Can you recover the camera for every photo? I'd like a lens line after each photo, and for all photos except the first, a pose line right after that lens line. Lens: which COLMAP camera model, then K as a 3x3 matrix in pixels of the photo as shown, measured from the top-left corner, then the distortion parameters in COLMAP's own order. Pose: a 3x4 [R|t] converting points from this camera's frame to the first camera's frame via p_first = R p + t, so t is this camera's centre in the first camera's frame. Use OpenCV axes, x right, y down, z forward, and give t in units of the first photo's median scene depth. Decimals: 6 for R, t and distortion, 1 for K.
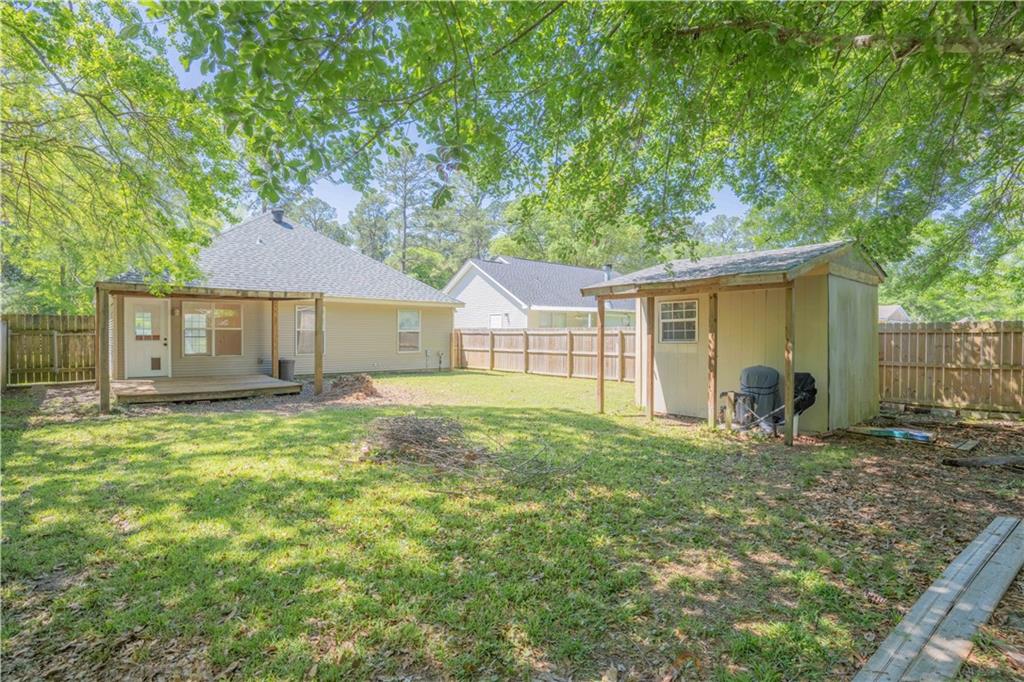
lens RADIAL K [[500.9, 0, 512.0], [0, 500.9, 341.0], [0, 0, 1]] dist [-0.035039, 0.001167]
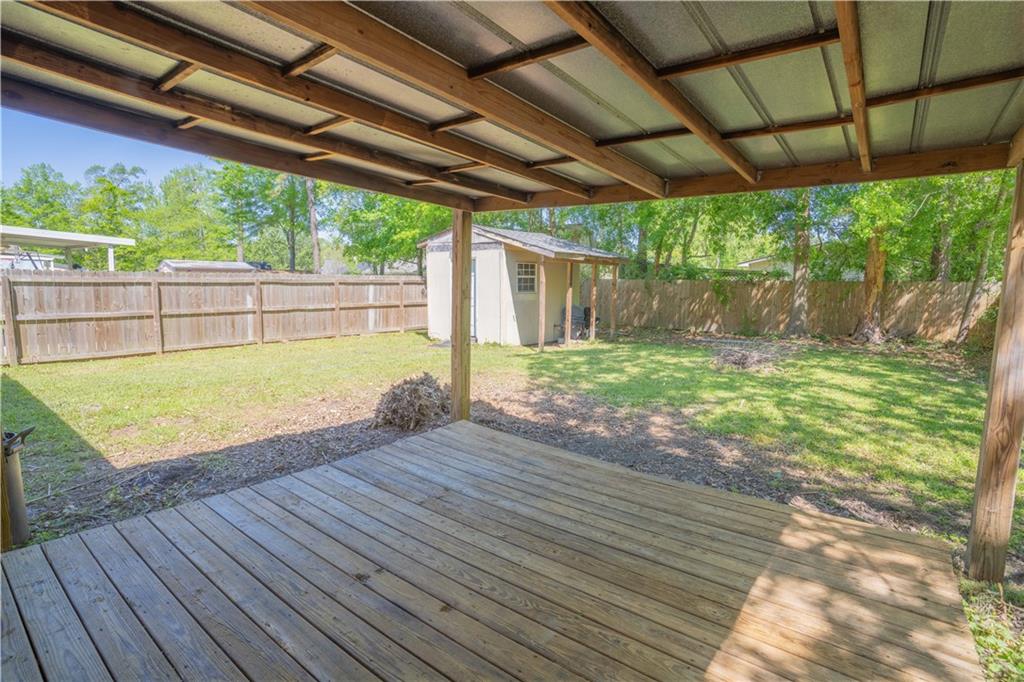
lens RADIAL K [[500.9, 0, 512.0], [0, 500.9, 341.0], [0, 0, 1]] dist [-0.035039, 0.001167]
pose [[-0.181790, -0.112670, 0.976861, -1.013585], [-0.001721, 0.993449, 0.114263, -0.022287], [-0.983336, 0.019091, -0.180793, 1.264143]]
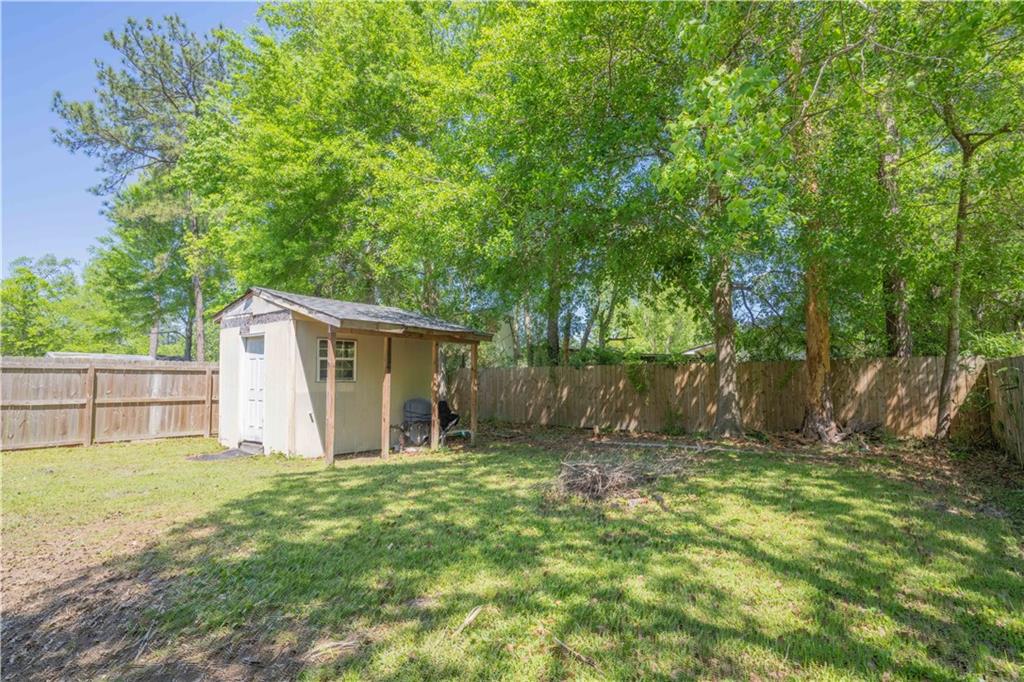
lens RADIAL K [[485.8, 0, 512.0], [0, 485.8, 341.0], [0, 0, 1]] dist [-0.048642, 0.000278]
pose [[-0.215943, 0.078070, 0.973280, -0.661228], [0.010552, 0.996927, -0.077626, 0.001038], [-0.976349, -0.006493, -0.216103, 0.847628]]
